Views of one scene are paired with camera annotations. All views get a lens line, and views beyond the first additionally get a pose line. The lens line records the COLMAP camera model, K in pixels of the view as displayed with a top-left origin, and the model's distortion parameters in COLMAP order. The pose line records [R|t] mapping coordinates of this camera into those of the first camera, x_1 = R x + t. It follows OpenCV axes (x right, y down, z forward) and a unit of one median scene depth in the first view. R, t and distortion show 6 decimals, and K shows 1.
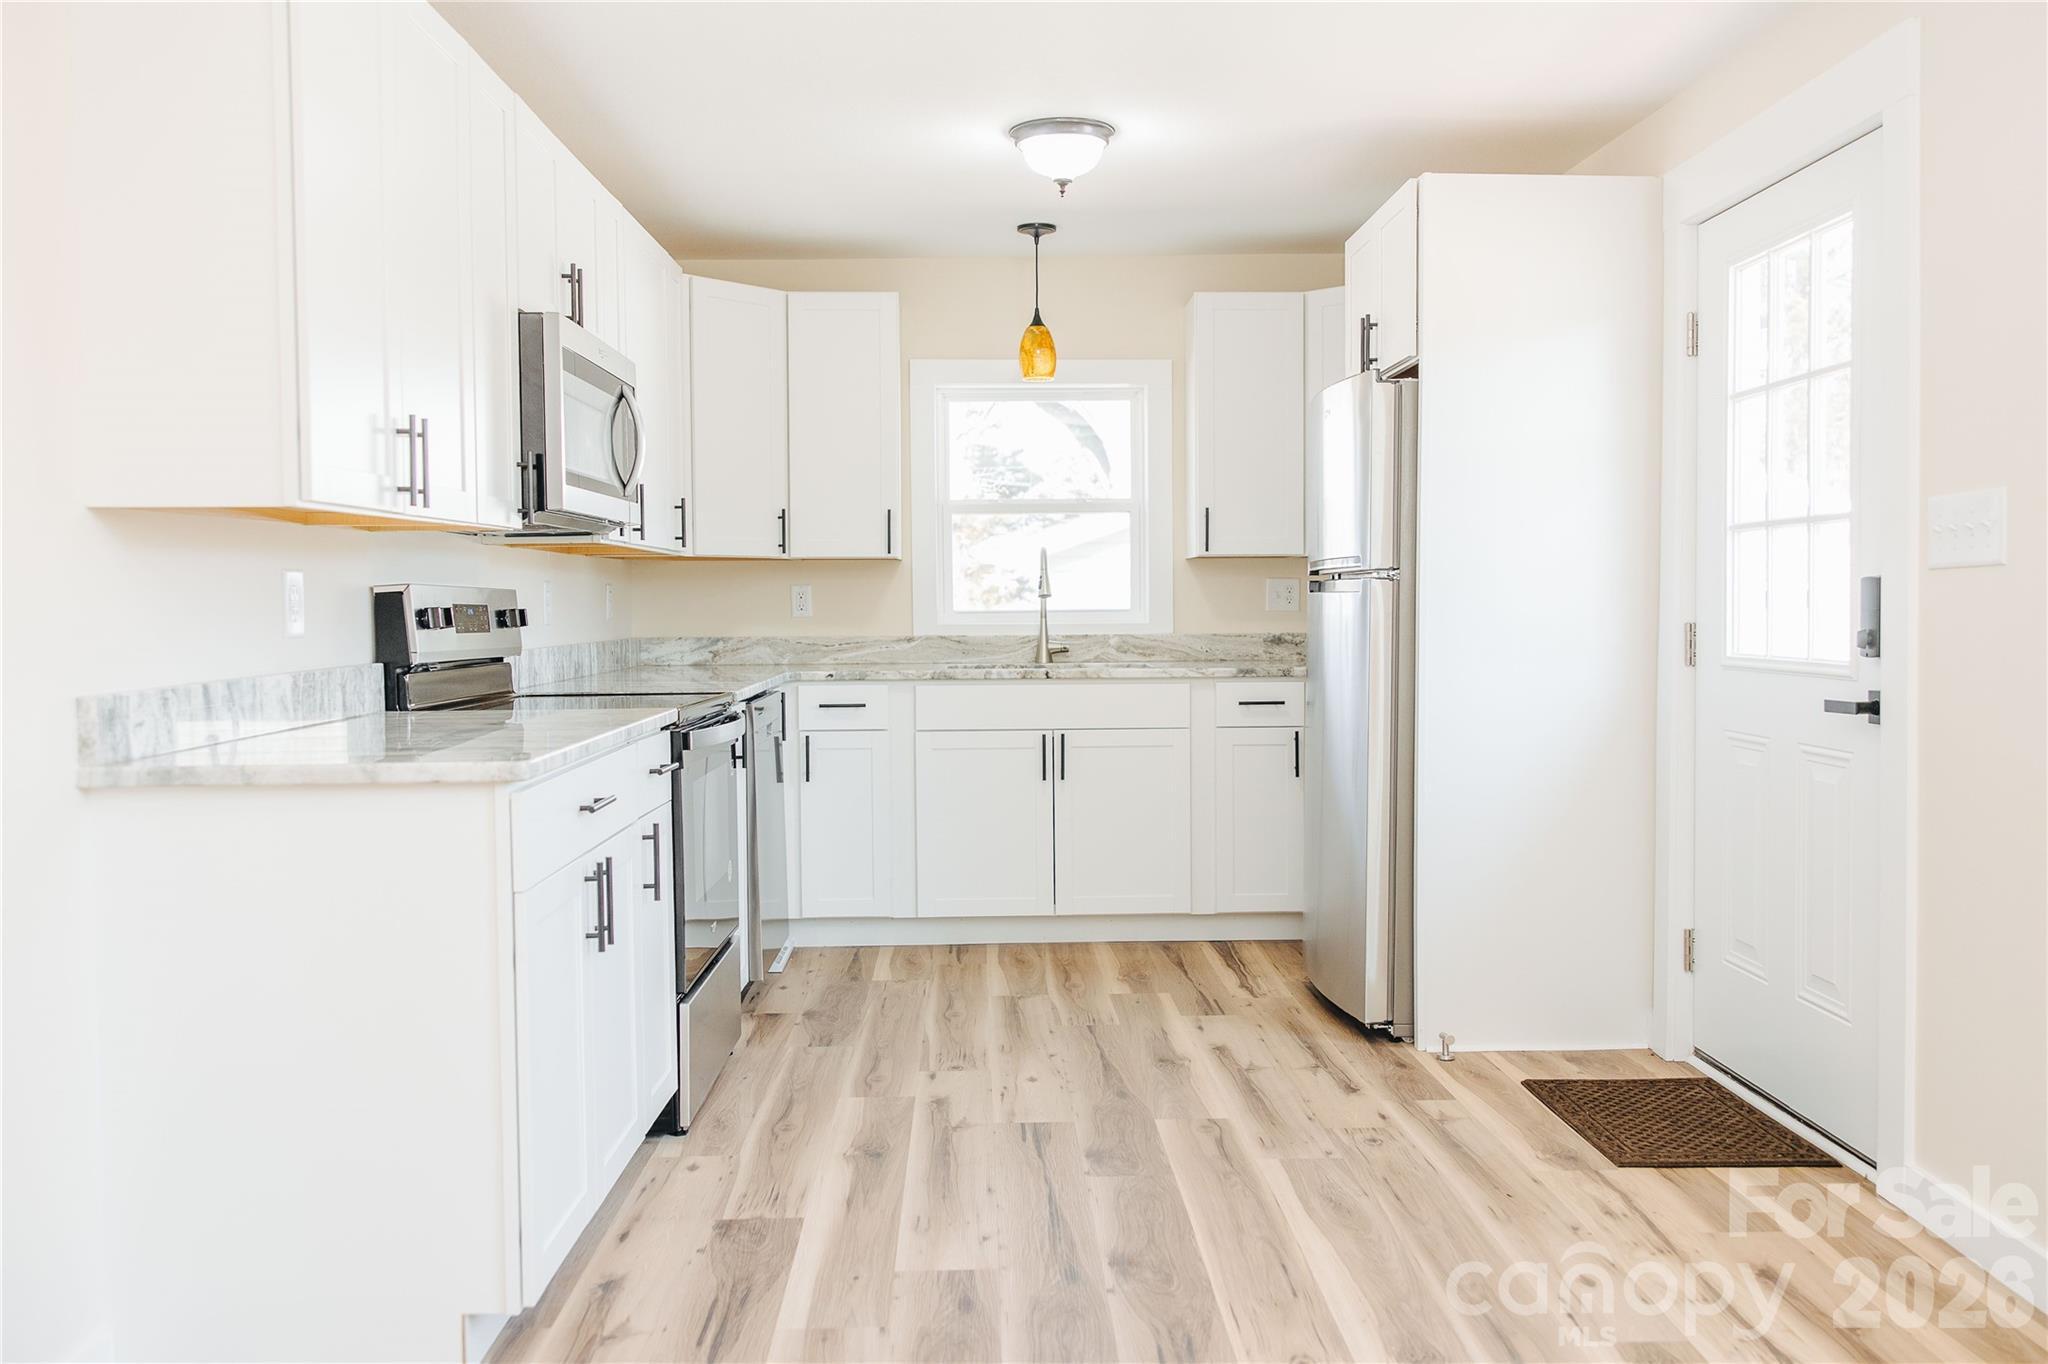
lens RADIAL K [[1583.7, 0, 1027.6], [0, 1583.7, 672.3], [0, 0, 1]] dist [-0.006267, -0.000714]
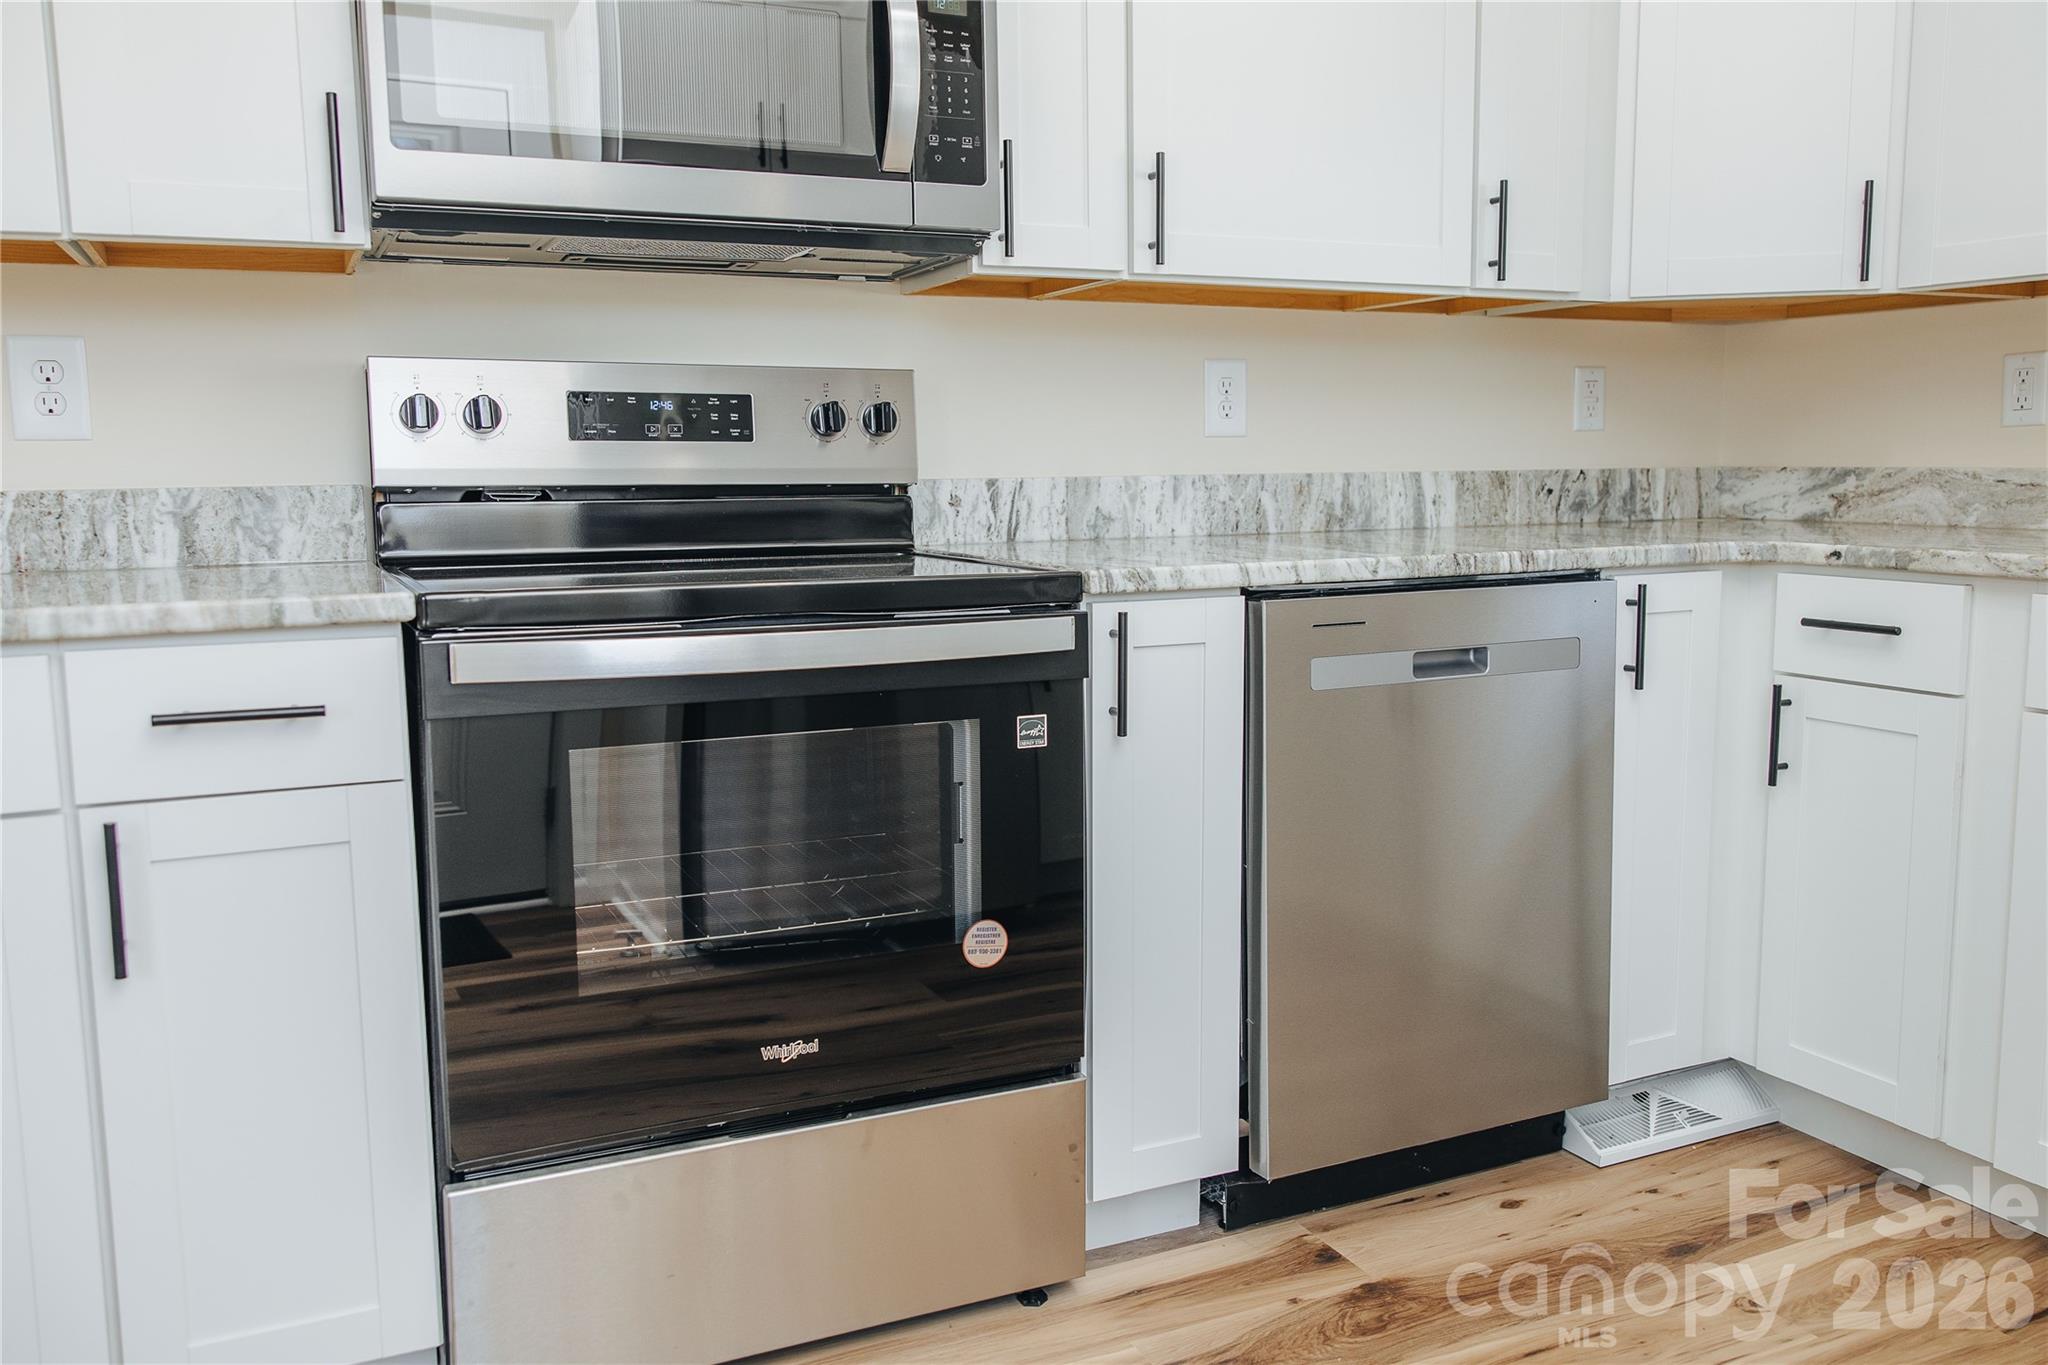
lens RADIAL K [[1583.7, 0, 1027.6], [0, 1583.7, 672.8], [0, 0, 1]] dist [-0.006267, -0.000714]
pose [[0.405171, 0.128125, -0.905218, 0.222733], [-0.035105, 0.991581, 0.124636, -0.014958], [0.913567, -0.018721, 0.406258, 0.767269]]
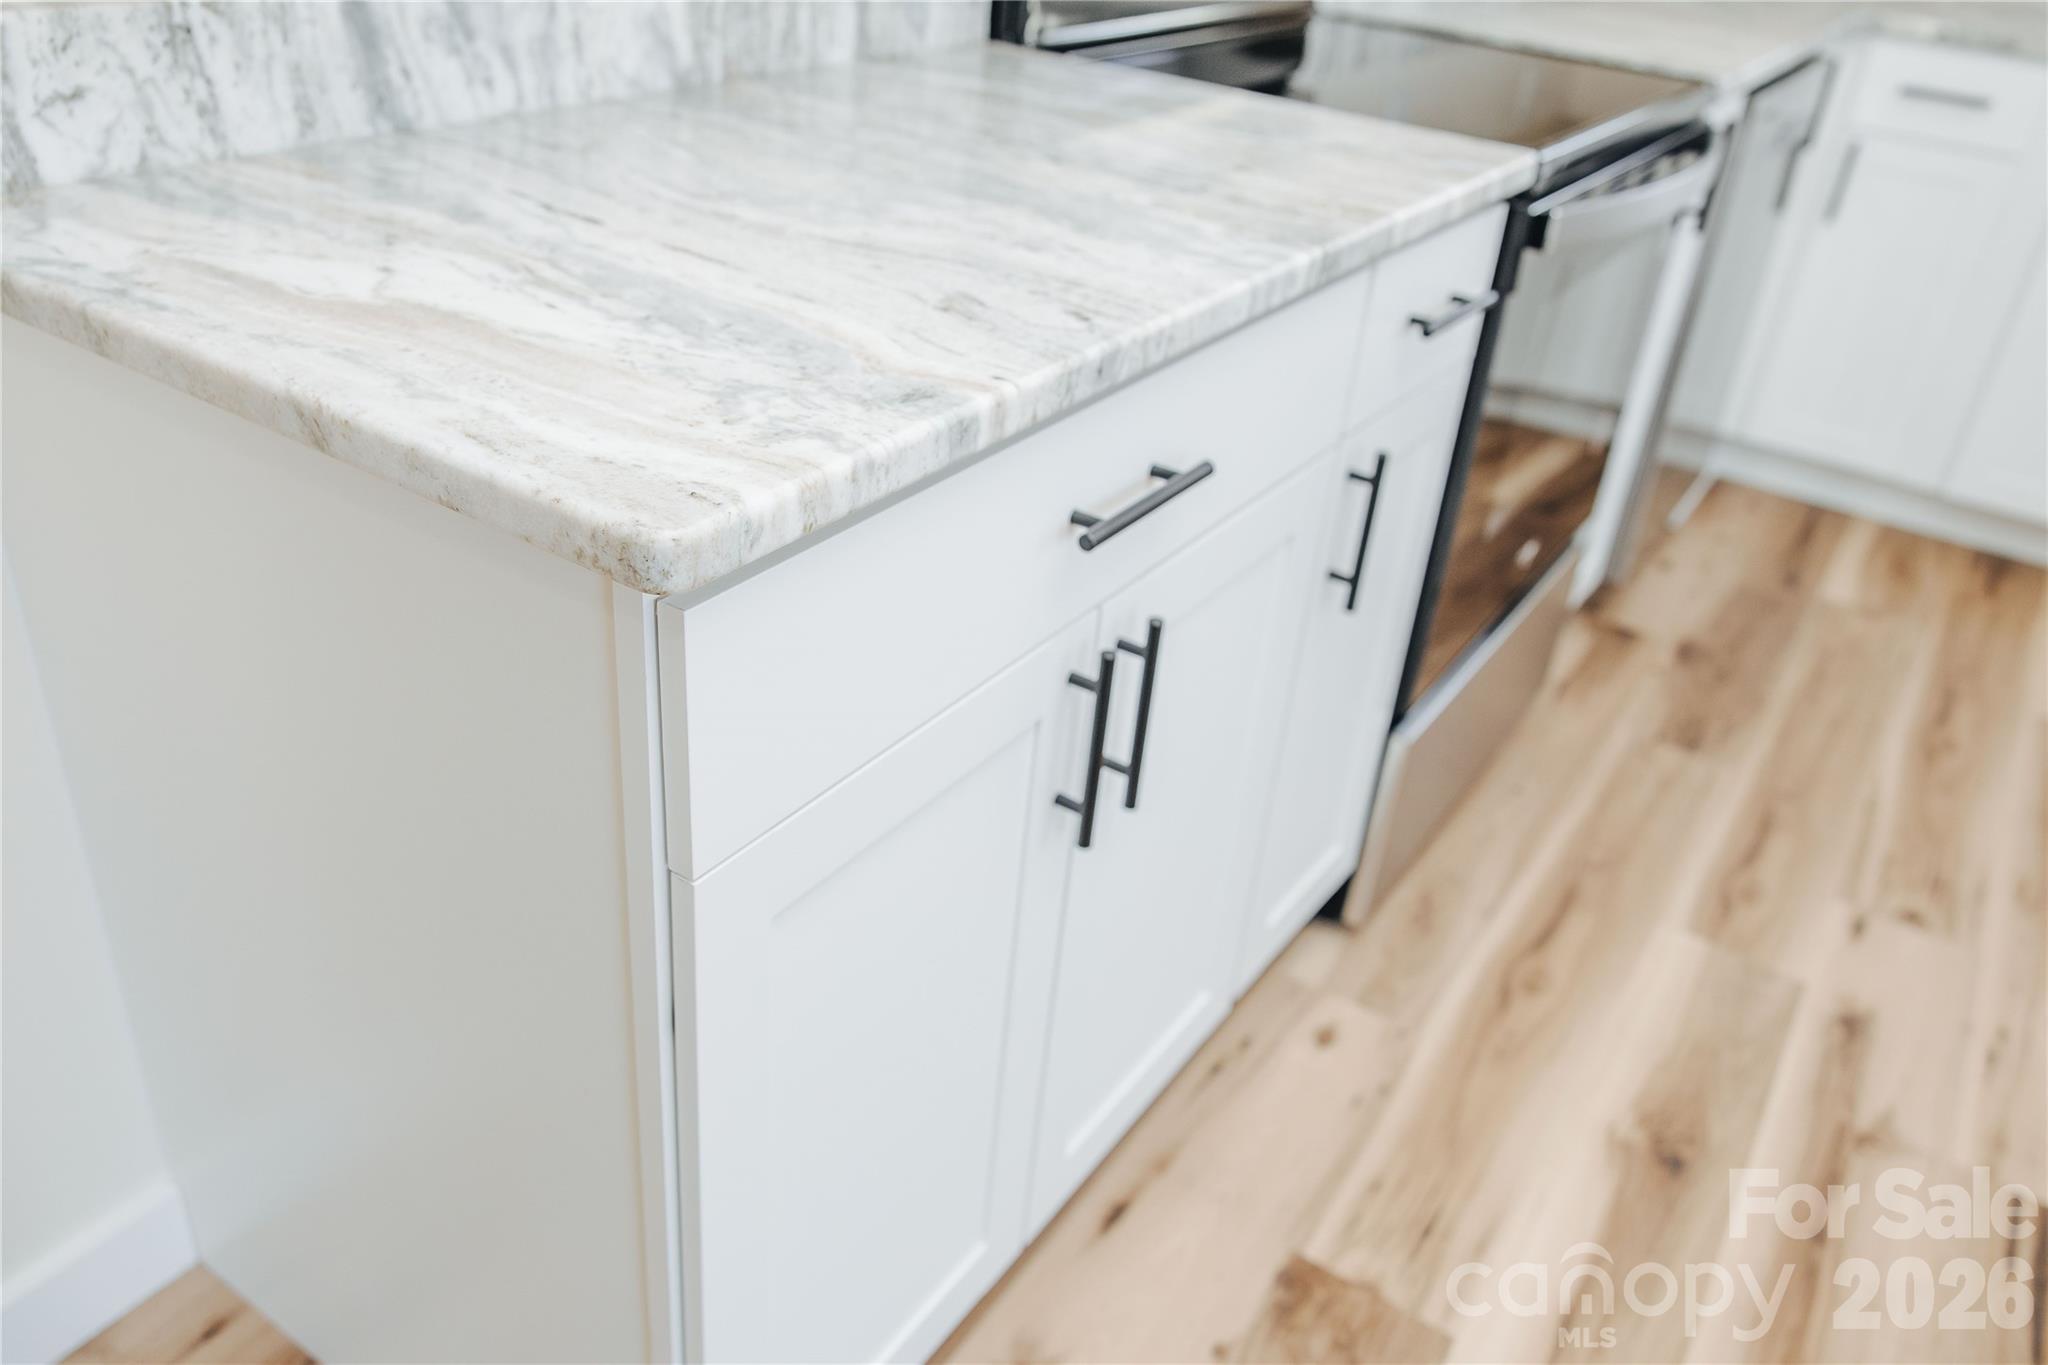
lens RADIAL K [[1583.7, 0, 1027.6], [0, 1583.7, 672.8], [0, 0, 1]] dist [-0.006267, -0.000714]
pose [[0.814357, 0.358474, -0.456419, -0.068920], [-0.117680, 0.872094, 0.474978, -0.032734], [0.568307, -0.333091, 0.752381, 0.433161]]
